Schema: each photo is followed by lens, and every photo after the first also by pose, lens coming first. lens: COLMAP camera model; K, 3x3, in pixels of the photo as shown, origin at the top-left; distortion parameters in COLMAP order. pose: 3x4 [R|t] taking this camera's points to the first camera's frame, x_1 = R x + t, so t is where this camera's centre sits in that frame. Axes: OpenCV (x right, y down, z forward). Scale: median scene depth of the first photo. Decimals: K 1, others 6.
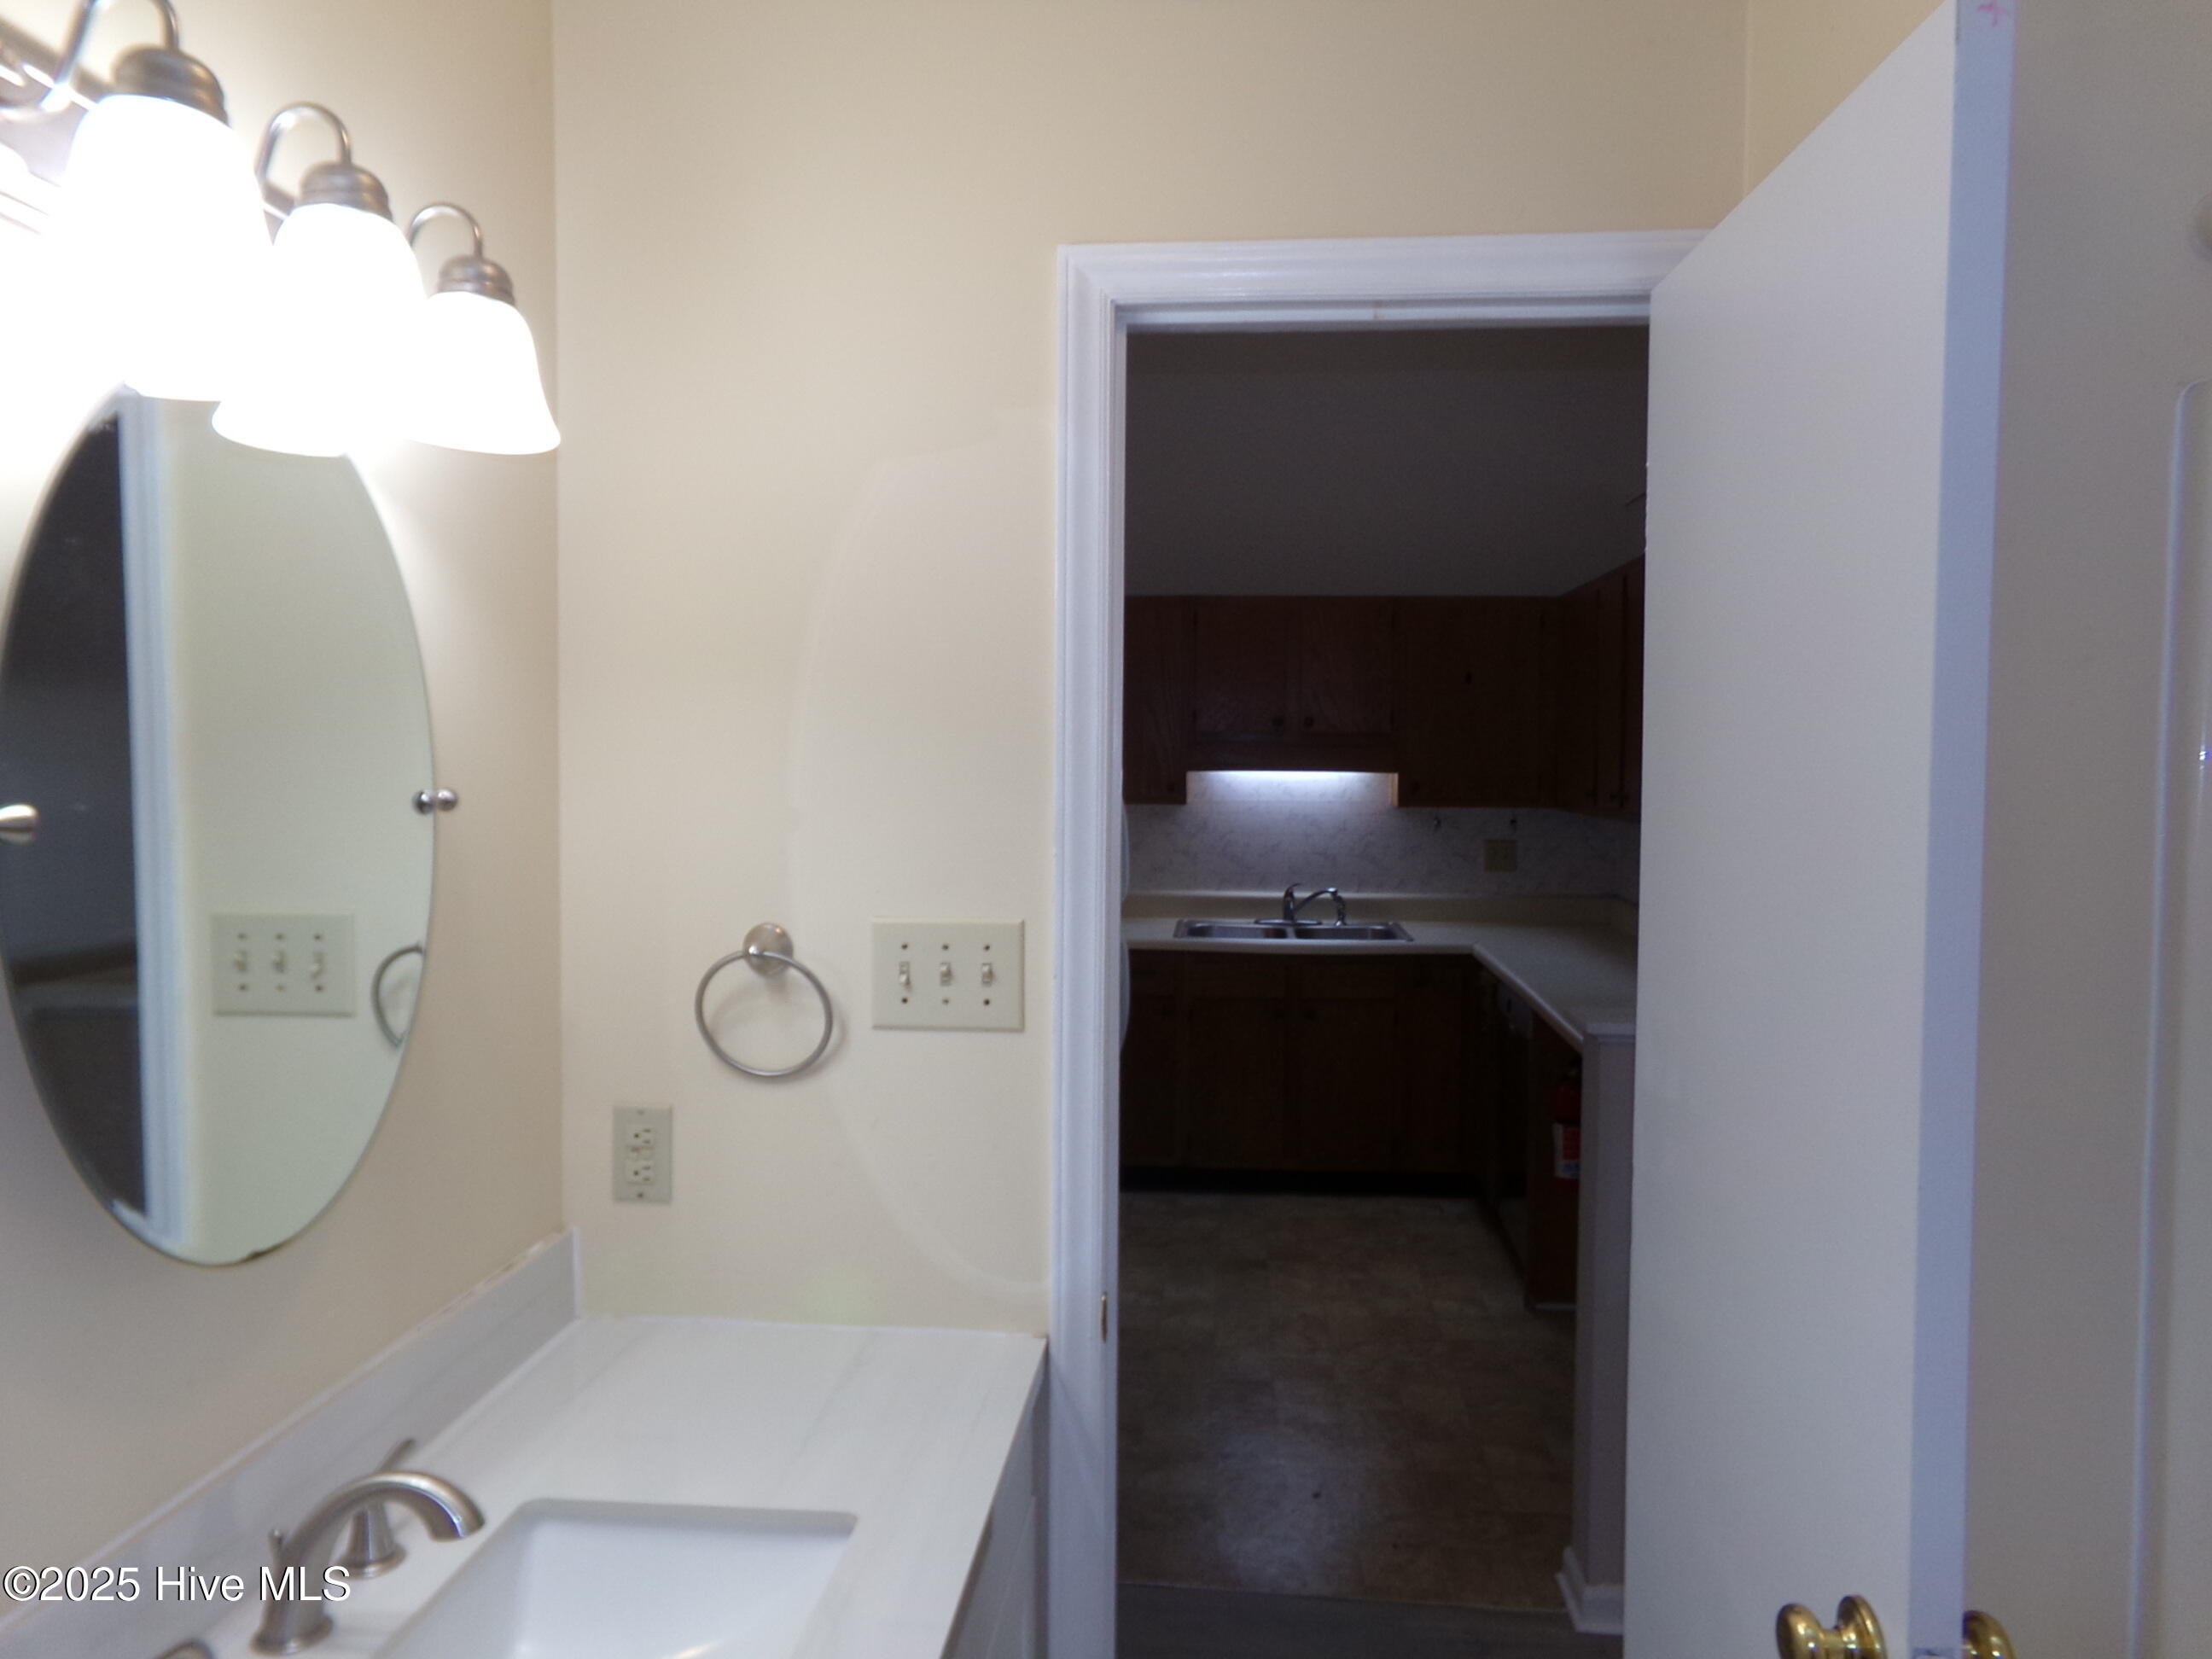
lens RADIAL K [[1486.8, 0, 1108.3], [0, 1486.8, 859.6], [0, 0, 1]] dist [-0.004586, -0.004839]
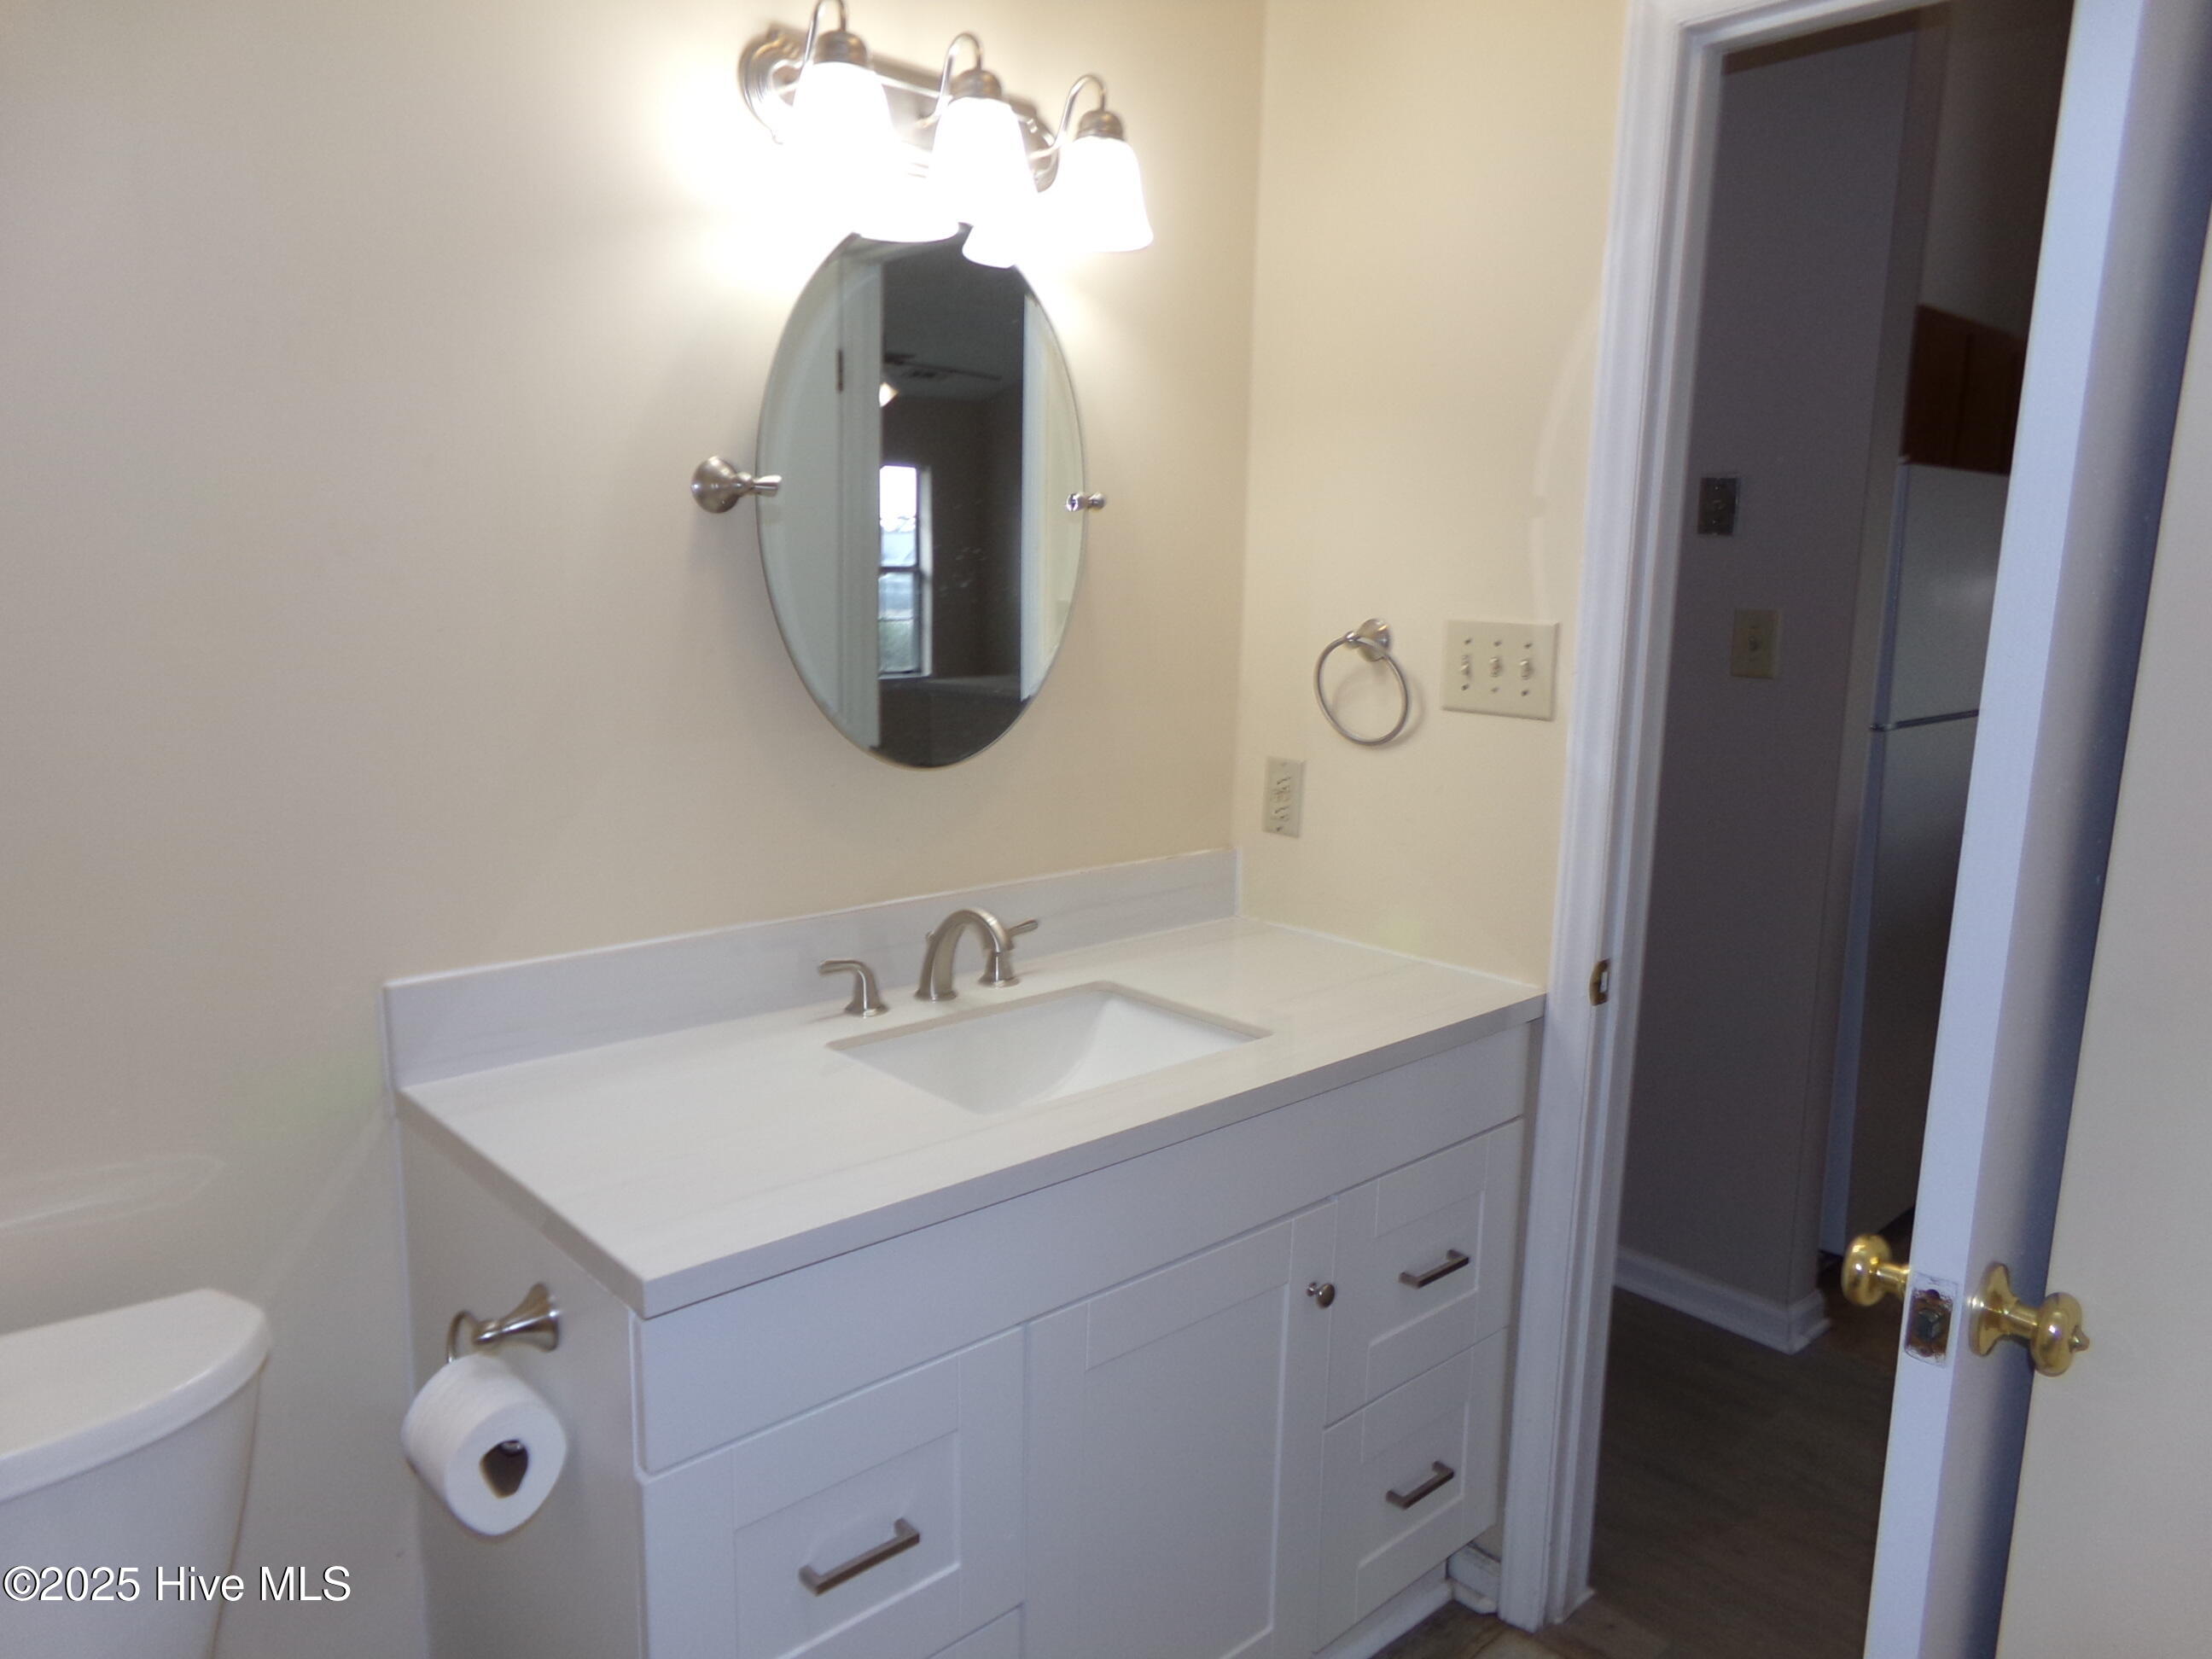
lens RADIAL K [[1490.0, 0, 1100.0], [0, 1490.0, 838.5], [0, 0, 1]] dist [-0.078236, 0.093607]
pose [[0.735224, 0.129461, -0.665346, 0.449747], [-0.060542, 0.990210, 0.125771, 0.083811], [0.675115, -0.052189, 0.735864, -0.063798]]
